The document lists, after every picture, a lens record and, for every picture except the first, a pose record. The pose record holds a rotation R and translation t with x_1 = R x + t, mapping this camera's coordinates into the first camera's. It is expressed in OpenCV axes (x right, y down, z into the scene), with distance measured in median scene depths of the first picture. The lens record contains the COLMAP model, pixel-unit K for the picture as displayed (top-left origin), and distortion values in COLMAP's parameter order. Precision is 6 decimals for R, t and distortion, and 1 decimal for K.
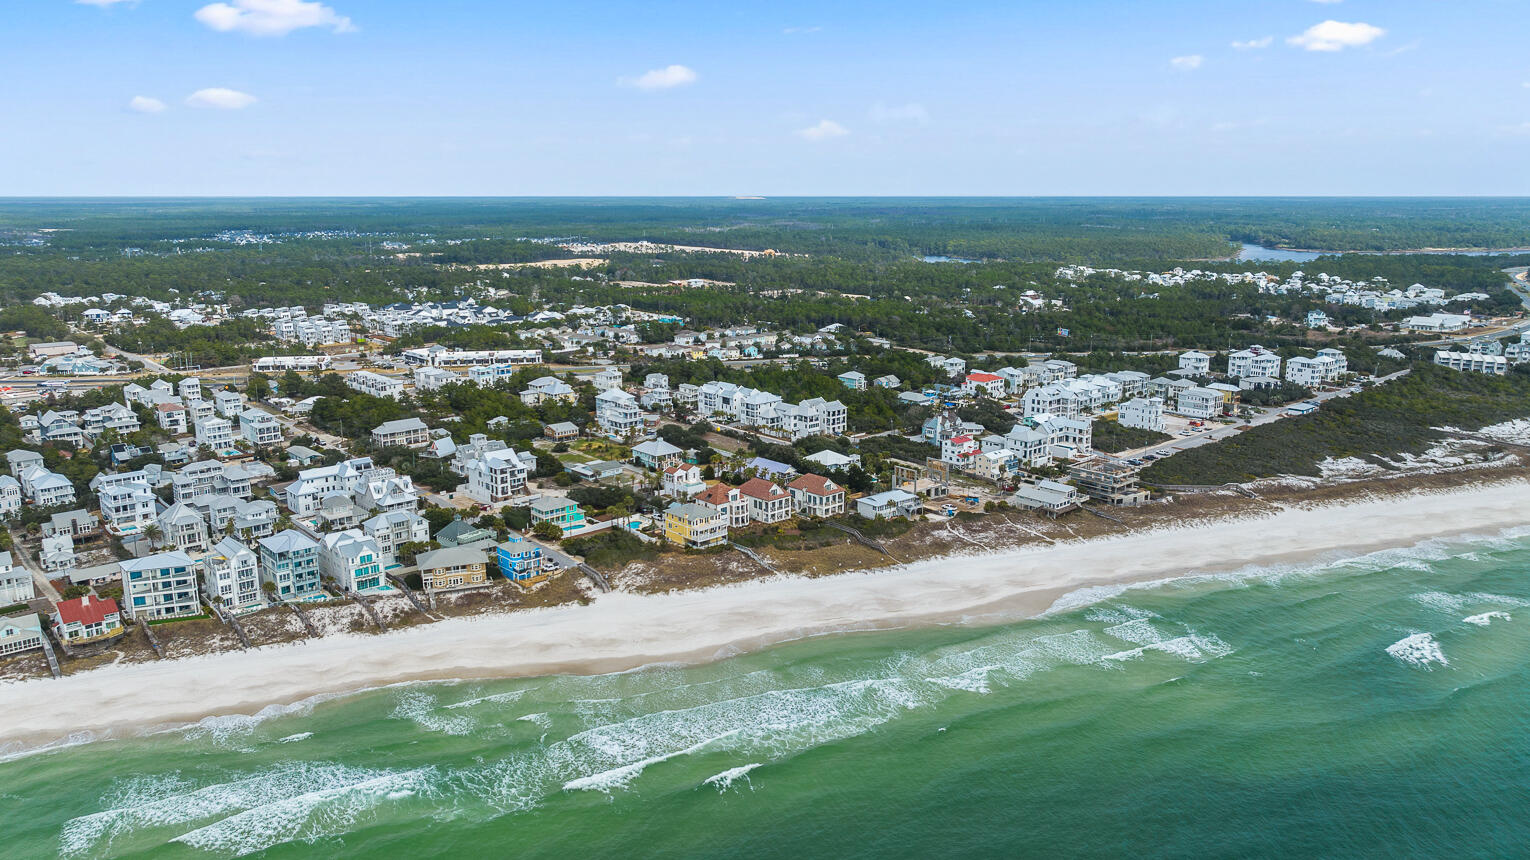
lens RADIAL K [[1075.6, 0, 765.0], [0, 1075.6, 430.0], [0, 0, 1]] dist [-0.014561, -0.006216]
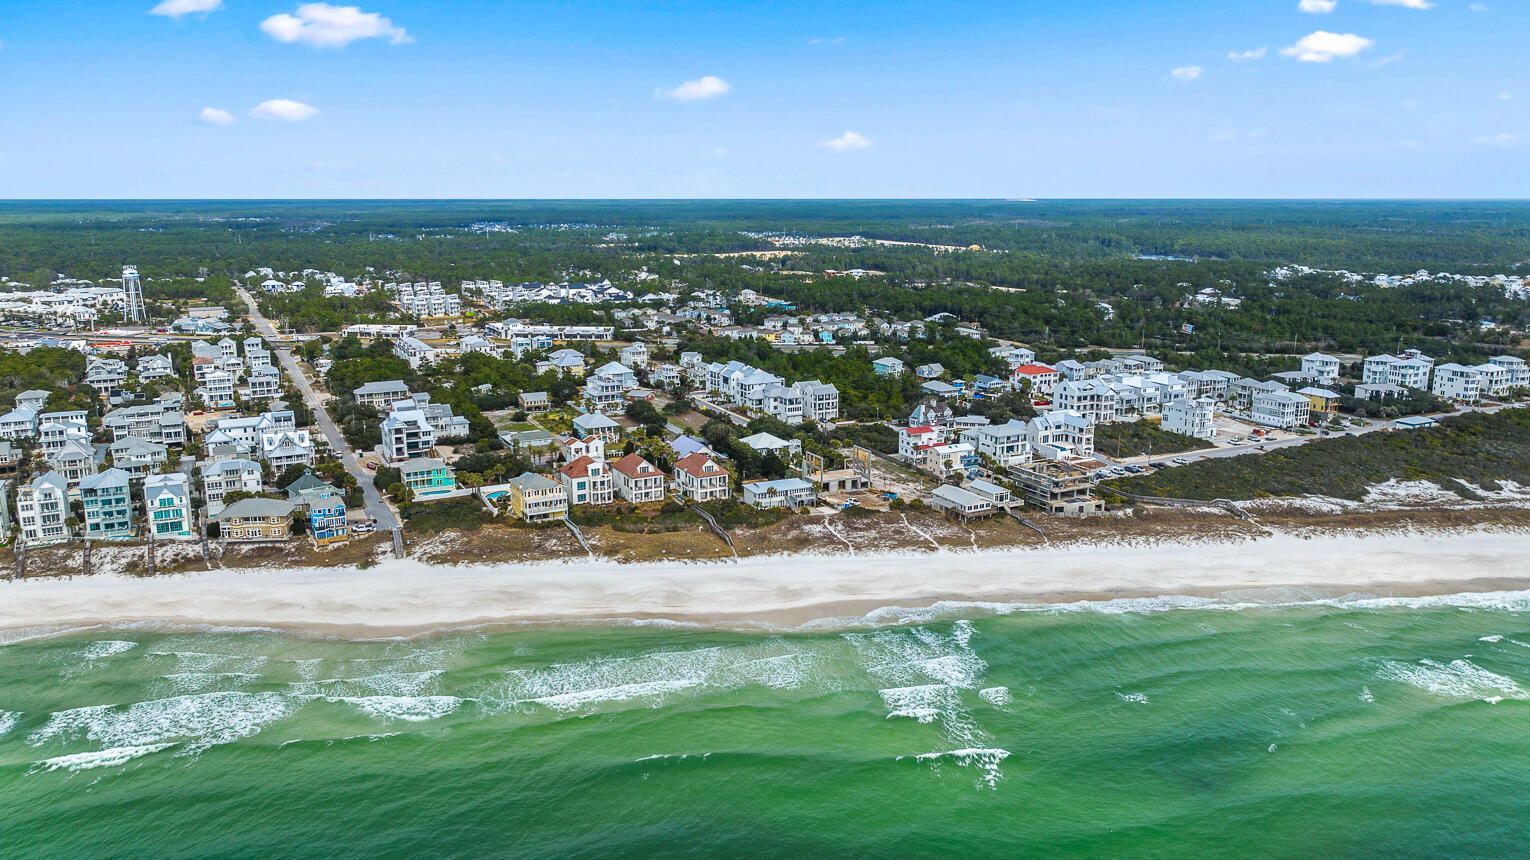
lens RADIAL K [[1075.6, 0, 765.0], [0, 1075.6, 430.0], [0, 0, 1]] dist [-0.014561, -0.006216]
pose [[0.969403, 0.055842, -0.239037, 0.273639], [-0.056316, 0.998401, 0.004853, 0.012033], [0.238926, 0.008757, 0.970998, 0.117874]]
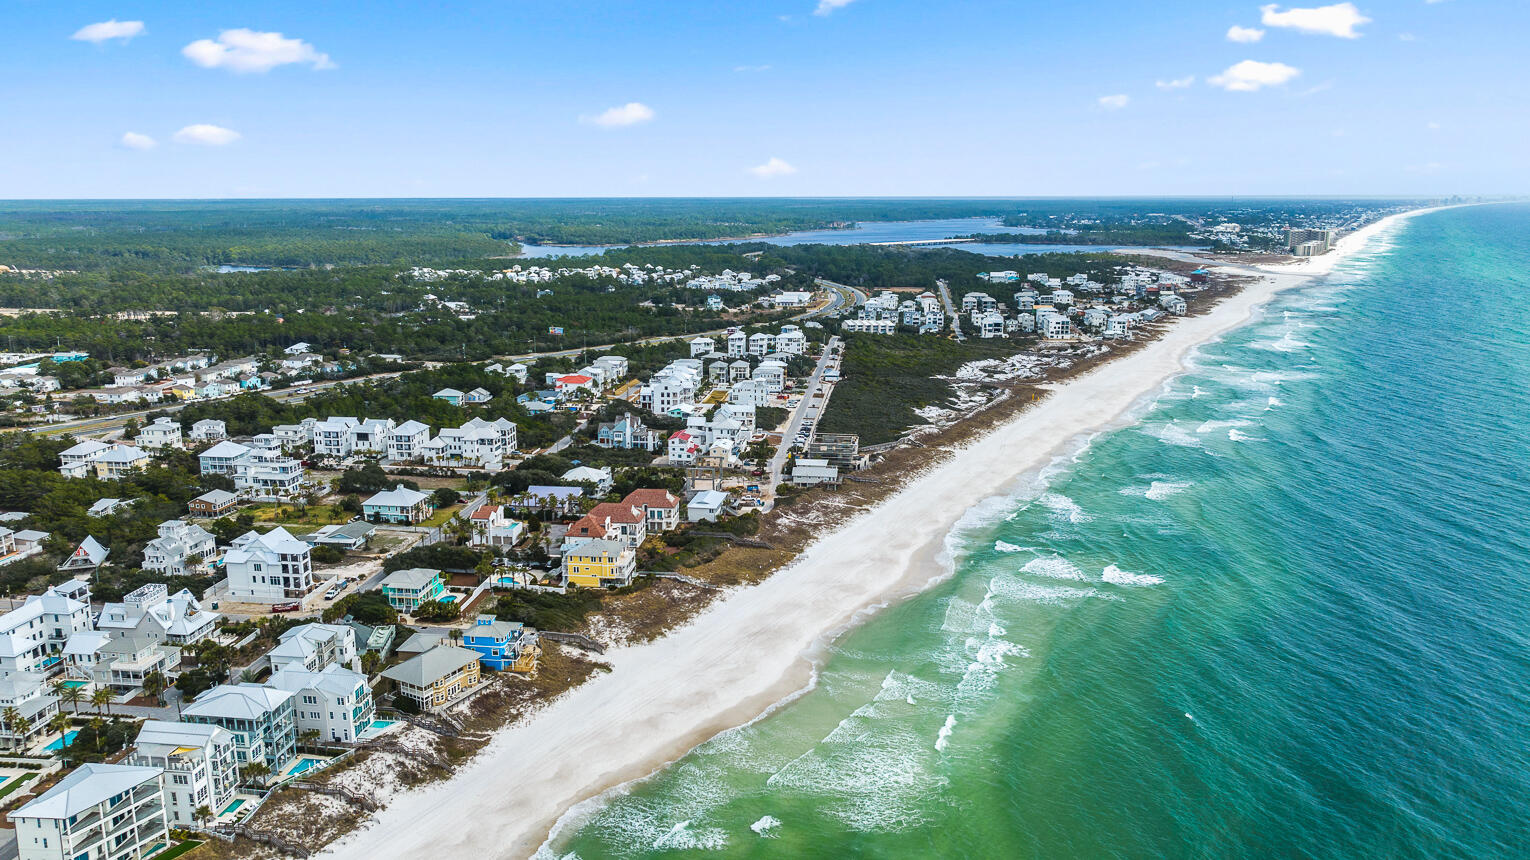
lens RADIAL K [[1075.6, 0, 765.0], [0, 1075.6, 430.0], [0, 0, 1]] dist [-0.014561, -0.006216]
pose [[0.754897, -0.139057, 0.640932, -0.416141], [0.140046, 0.988902, 0.049605, -0.036881], [-0.640716, 0.052313, 0.765993, 0.174681]]
